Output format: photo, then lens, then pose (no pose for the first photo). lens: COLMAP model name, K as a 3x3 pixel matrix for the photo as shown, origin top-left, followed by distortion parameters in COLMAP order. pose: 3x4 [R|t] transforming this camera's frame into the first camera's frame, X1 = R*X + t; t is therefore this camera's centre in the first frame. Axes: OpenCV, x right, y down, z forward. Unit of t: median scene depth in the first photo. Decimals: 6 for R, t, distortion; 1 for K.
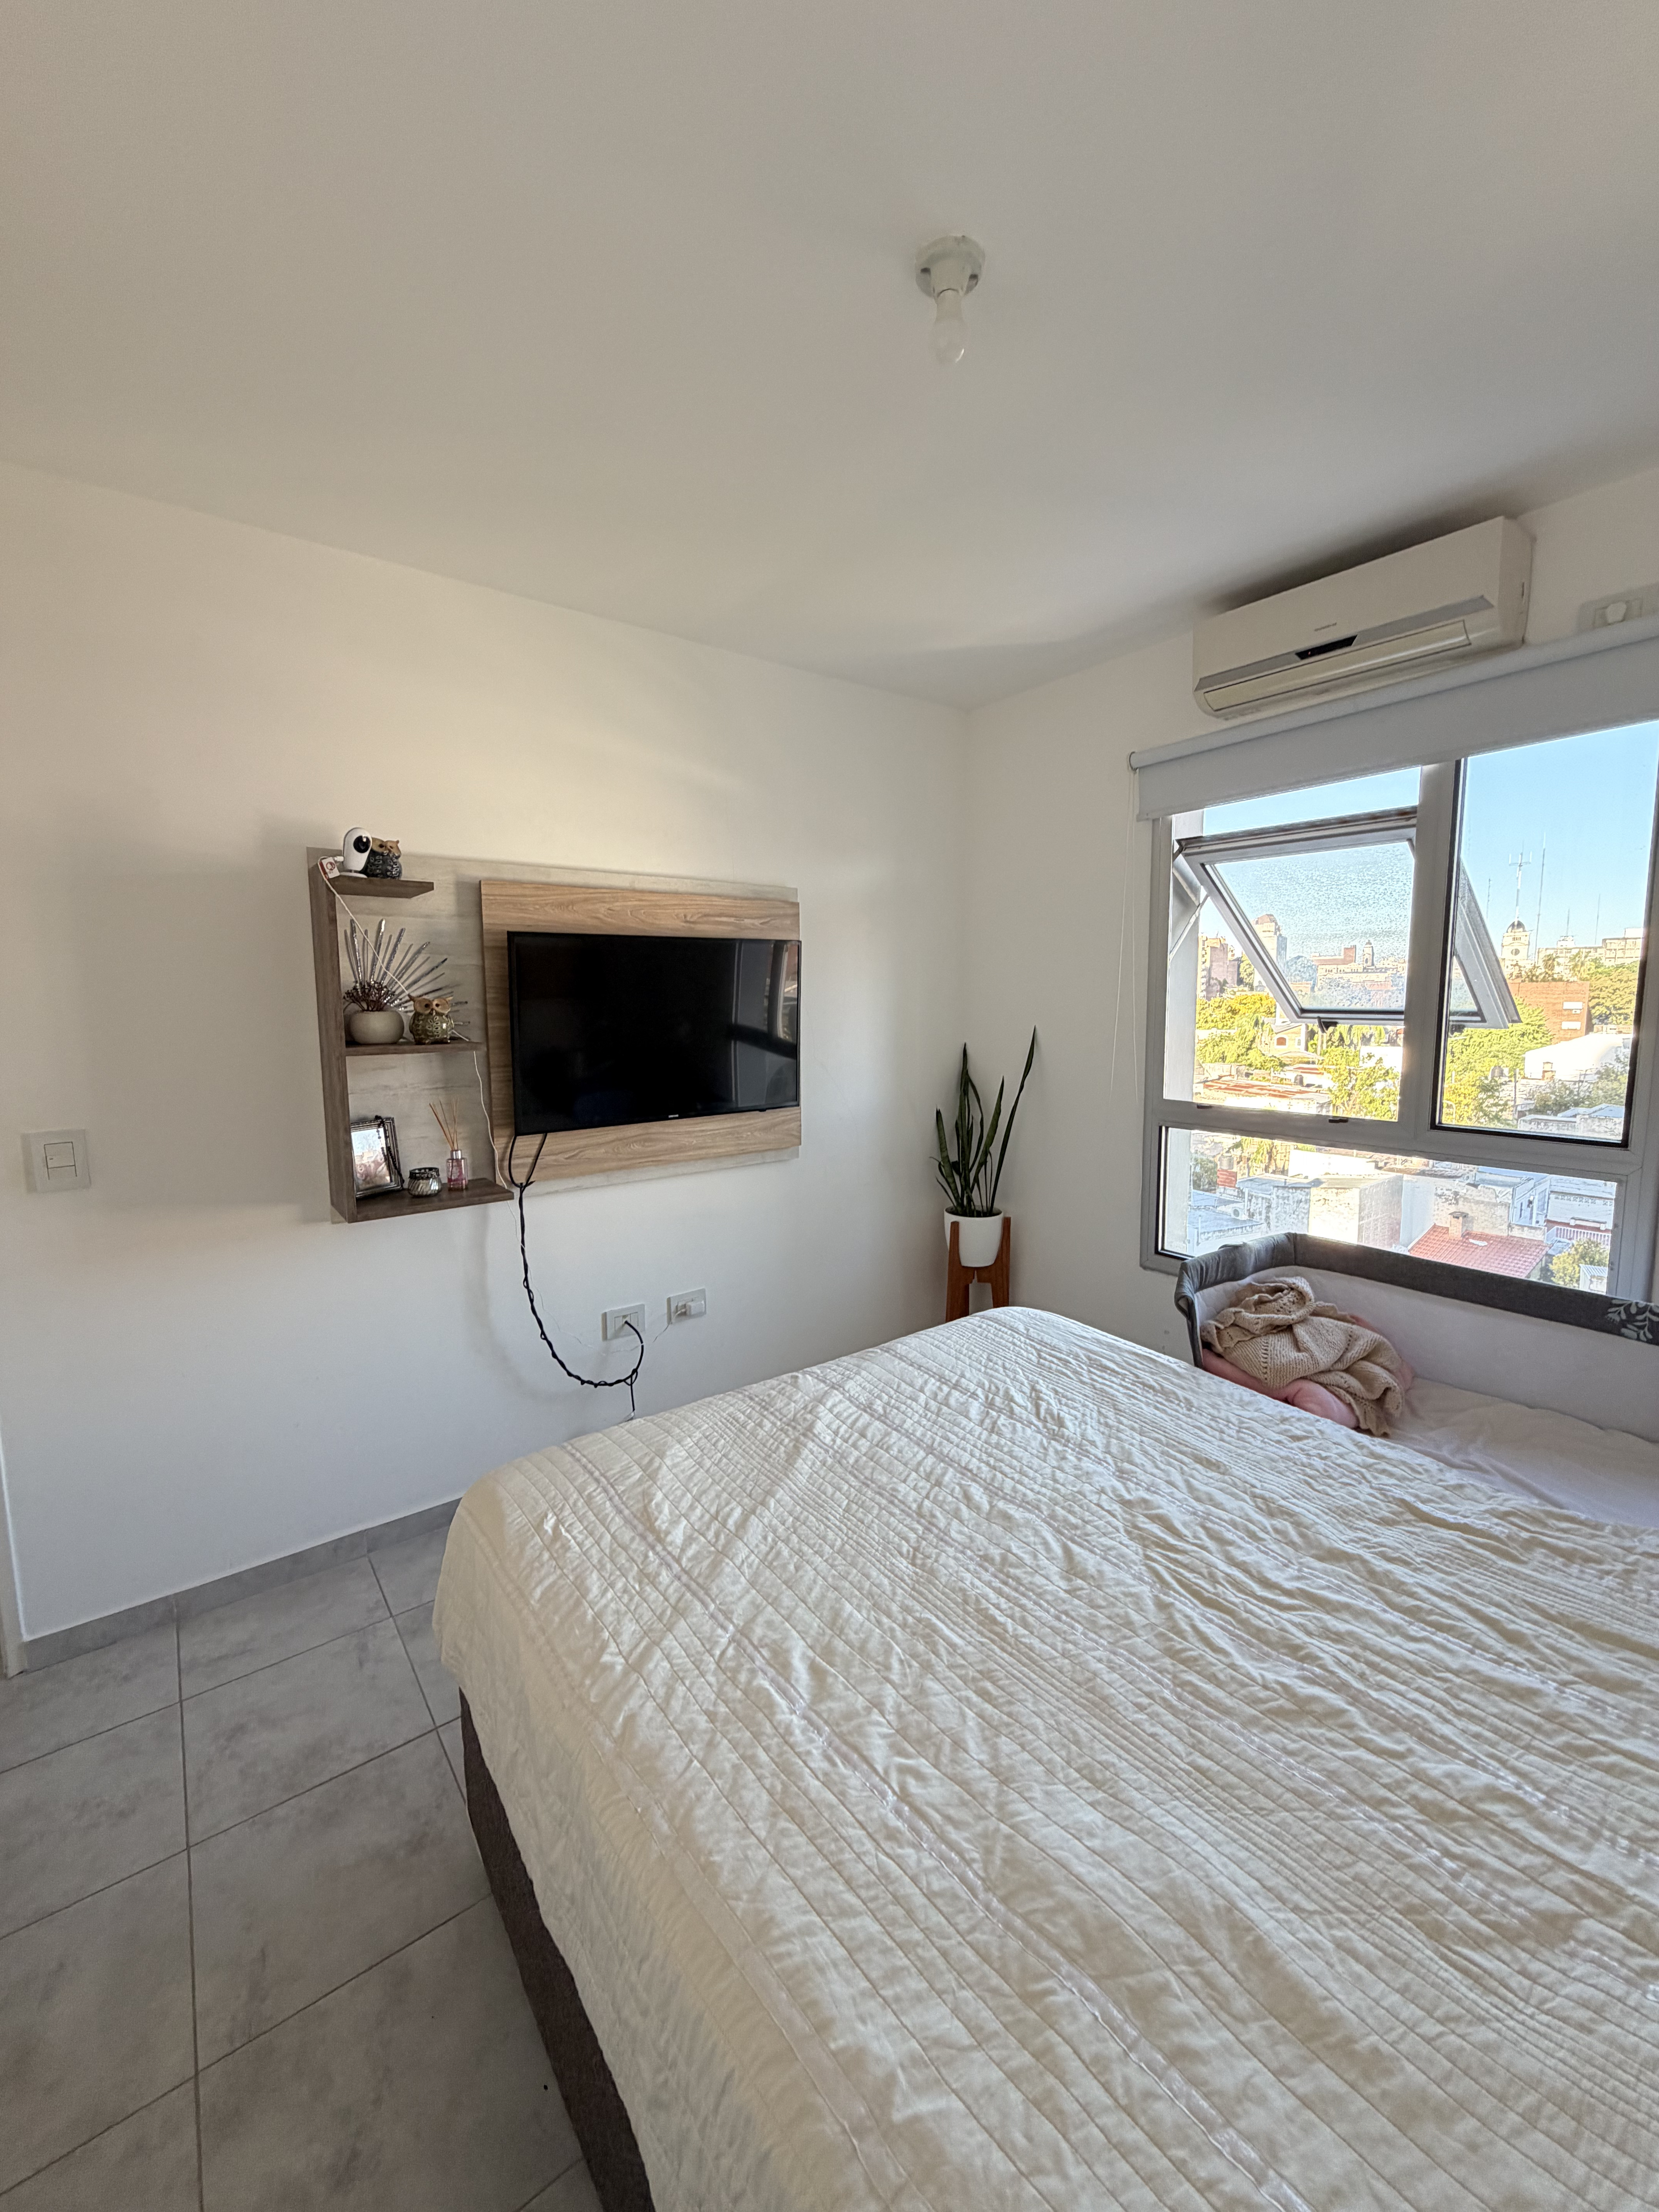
lens RADIAL K [[882.6, 0, 828.1], [0, 882.6, 1094.9], [0, 0, 1]] dist [0.000169, -0.000119]
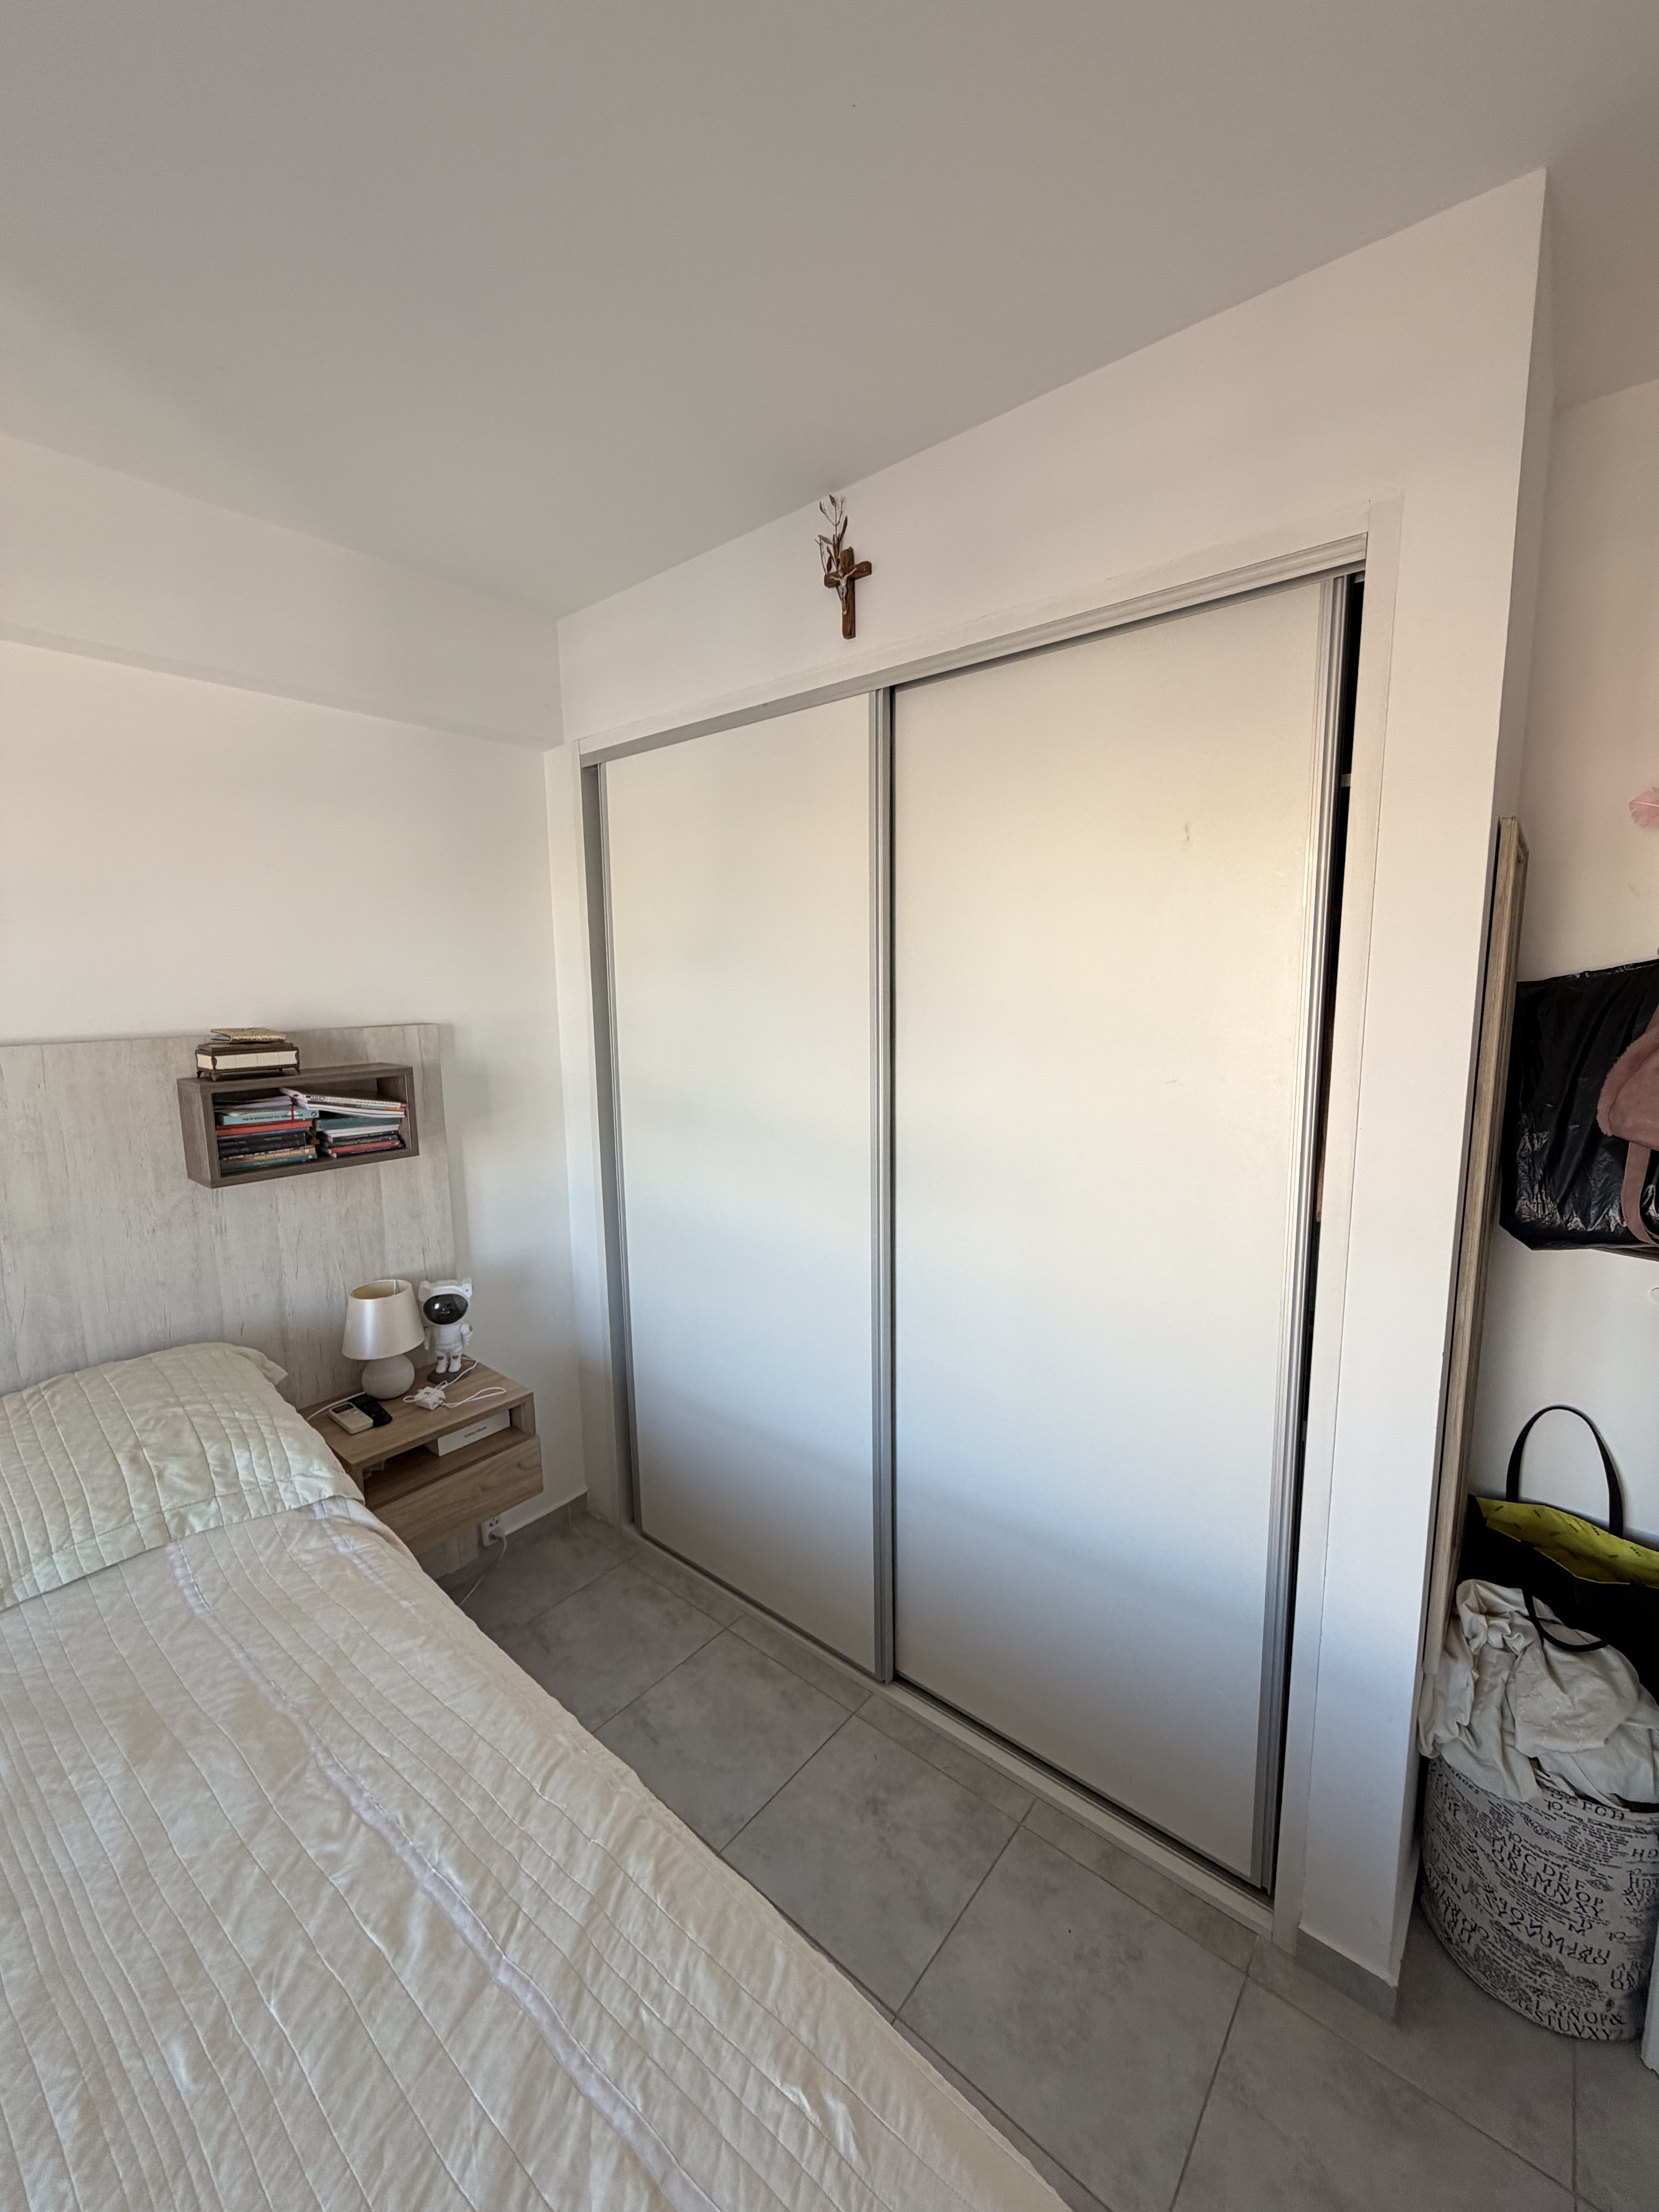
lens RADIAL K [[882.6, 0, 828.1], [0, 882.6, 1094.9], [0, 0, 1]] dist [0.000169, -0.000119]
pose [[-0.975120, 0.053136, -0.215217, -0.229889], [-0.002141, 0.968545, 0.248831, -0.281988], [0.221669, 0.243101, -0.944333, 1.402836]]
